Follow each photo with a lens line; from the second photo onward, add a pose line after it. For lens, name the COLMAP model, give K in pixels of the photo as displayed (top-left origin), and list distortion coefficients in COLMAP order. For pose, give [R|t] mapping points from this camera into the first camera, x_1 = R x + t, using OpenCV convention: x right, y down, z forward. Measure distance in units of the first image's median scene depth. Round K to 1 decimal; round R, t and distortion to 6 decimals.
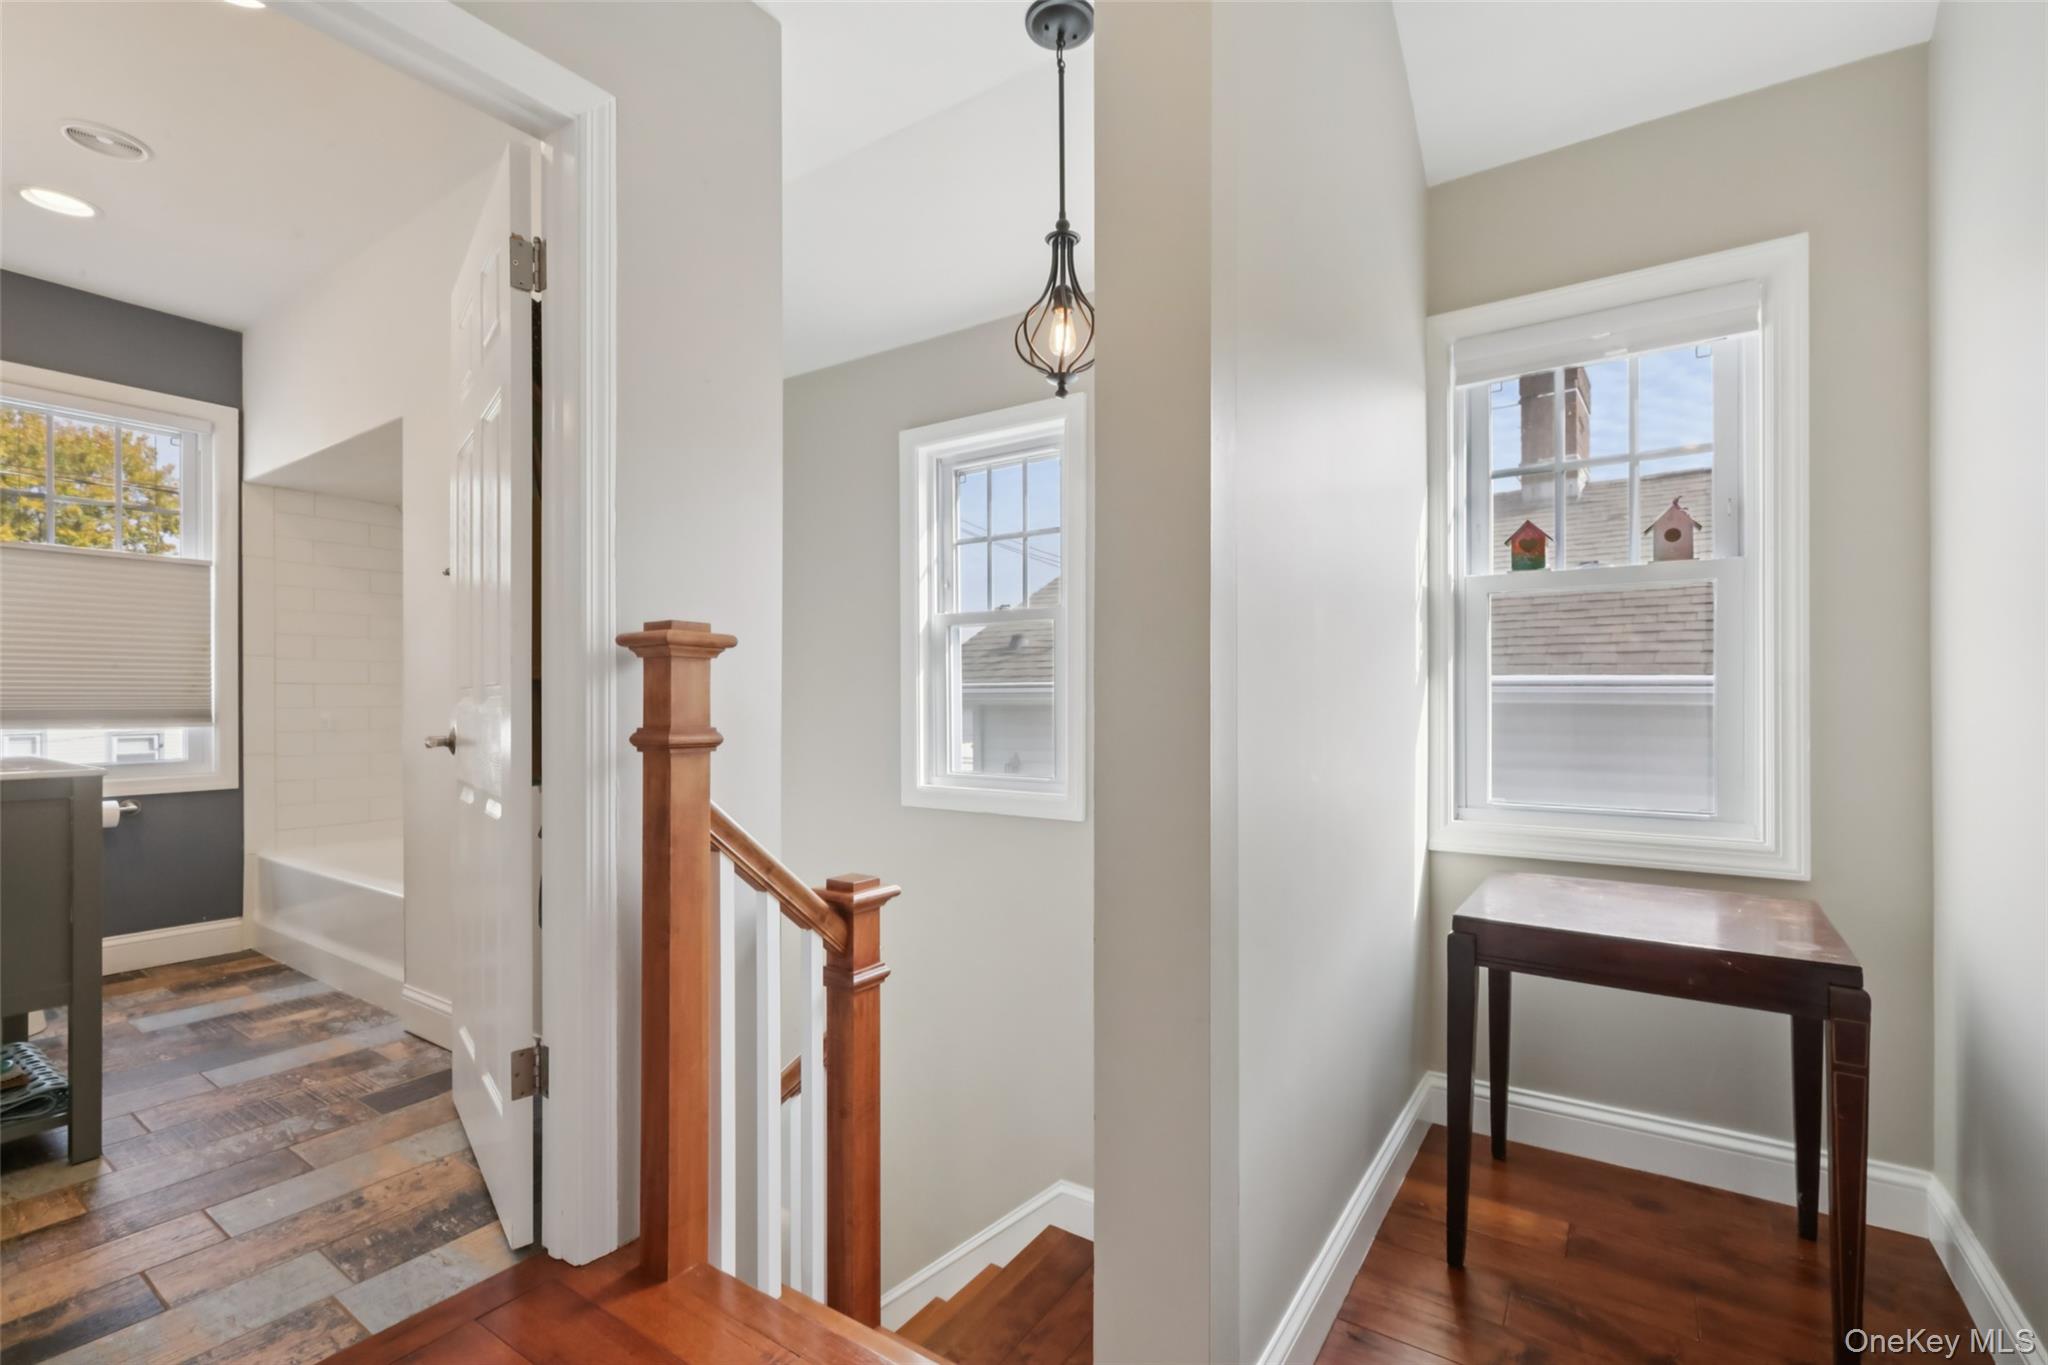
lens RADIAL K [[908.6, 0, 1036.0], [0, 908.6, 699.9], [0, 0, 1]] dist [-0.000589, 0.002088]
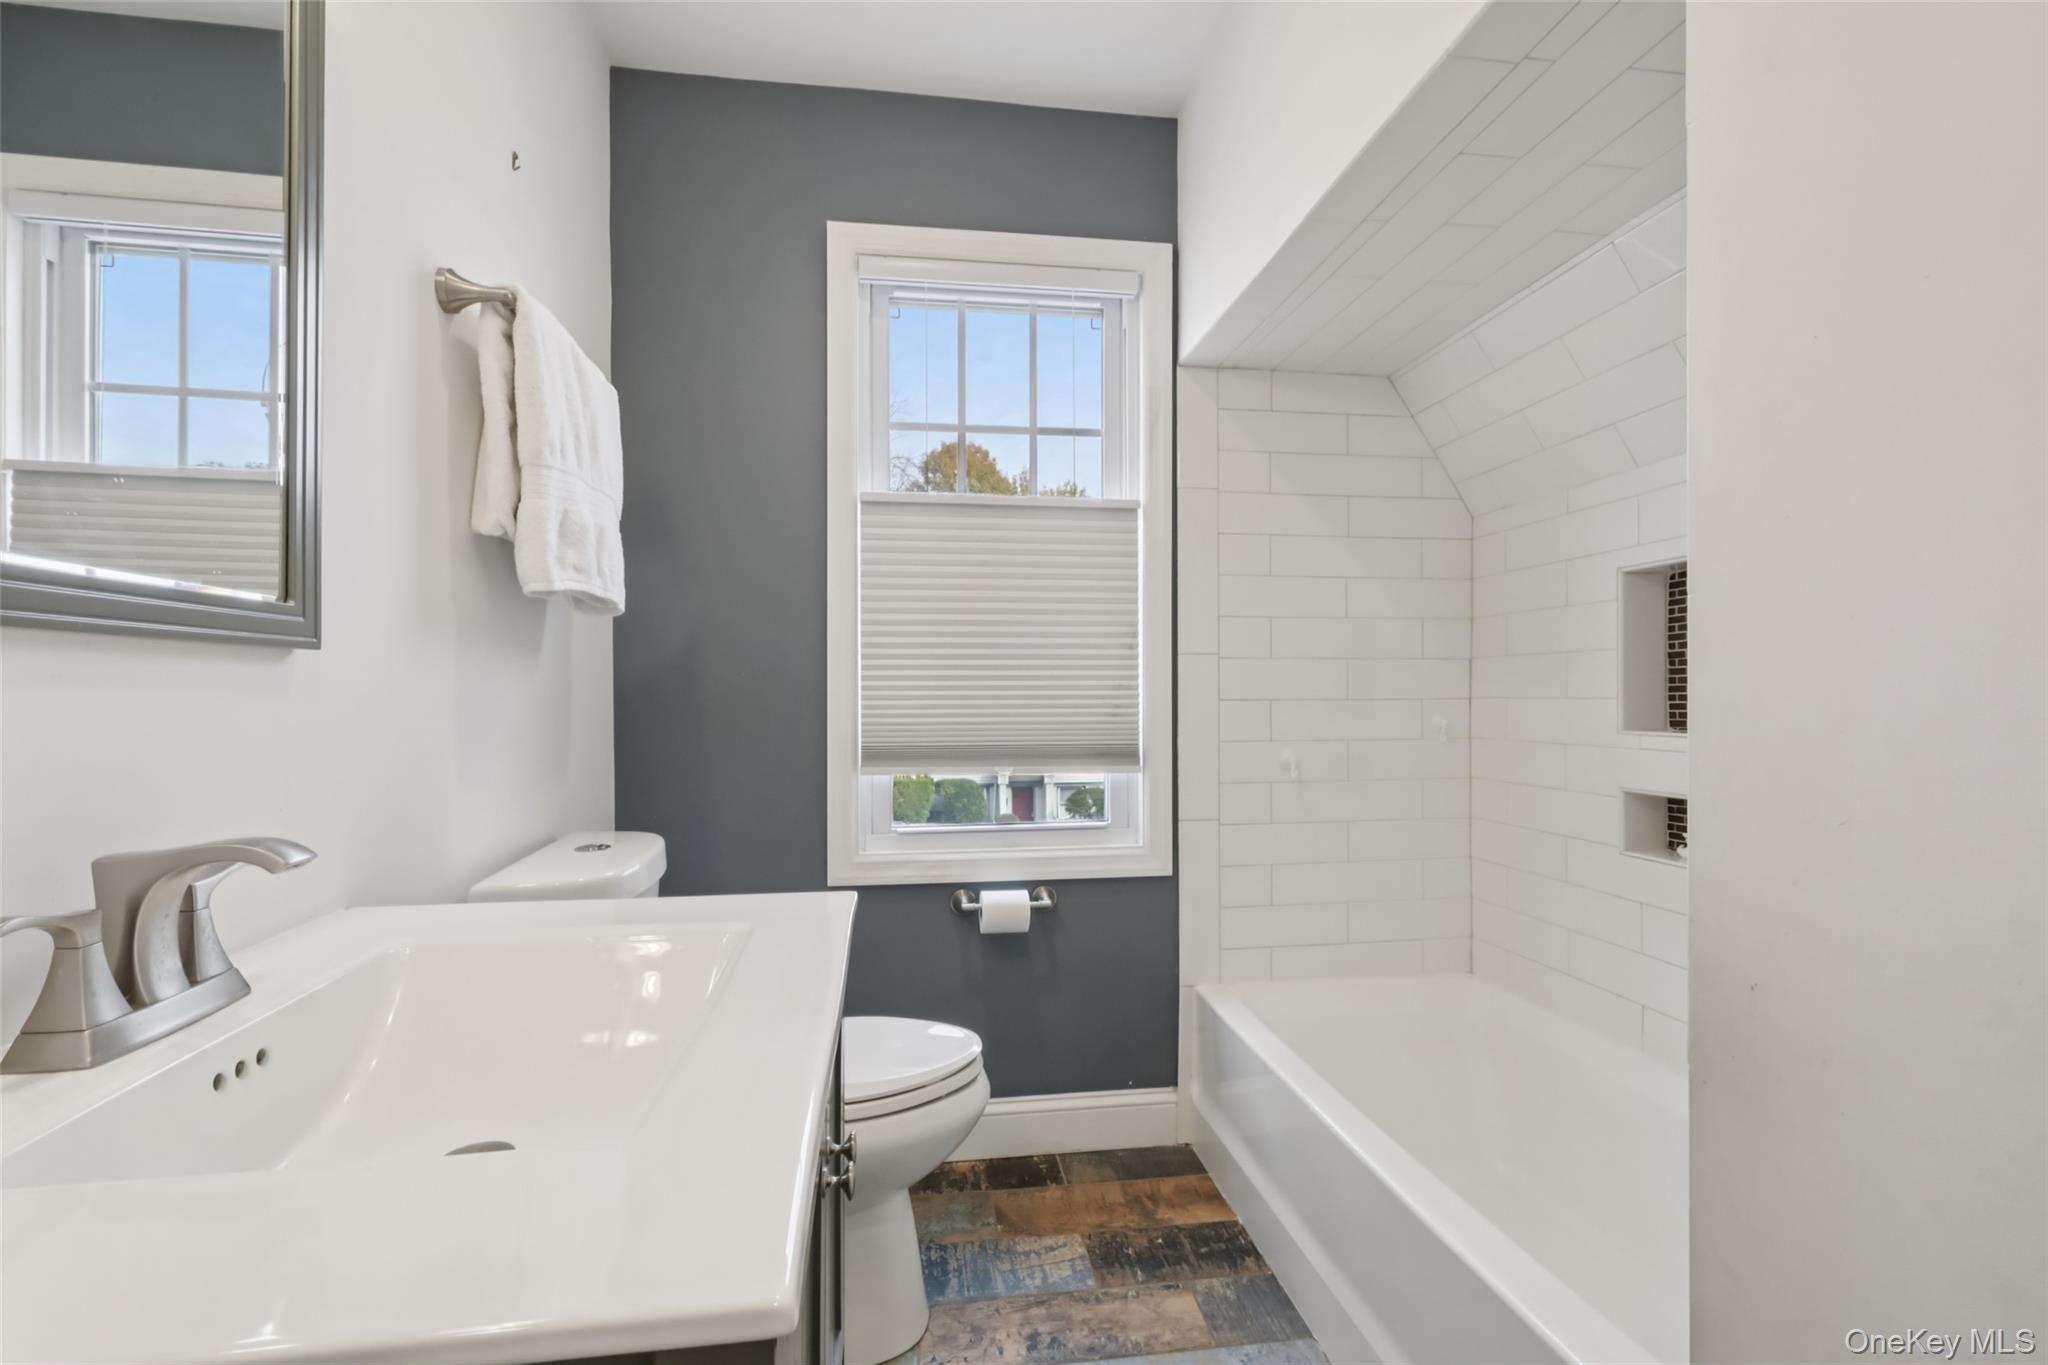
lens RADIAL K [[908.6, 0, 1026.4], [0, 908.6, 687.5], [0, 0, 1]] dist [-0.000589, 0.002088]
pose [[0.665911, -0.002453, -0.746028, -0.500213], [-0.001178, 0.999990, -0.004339, -0.024649], [0.746031, 0.003768, 0.665901, 0.536108]]
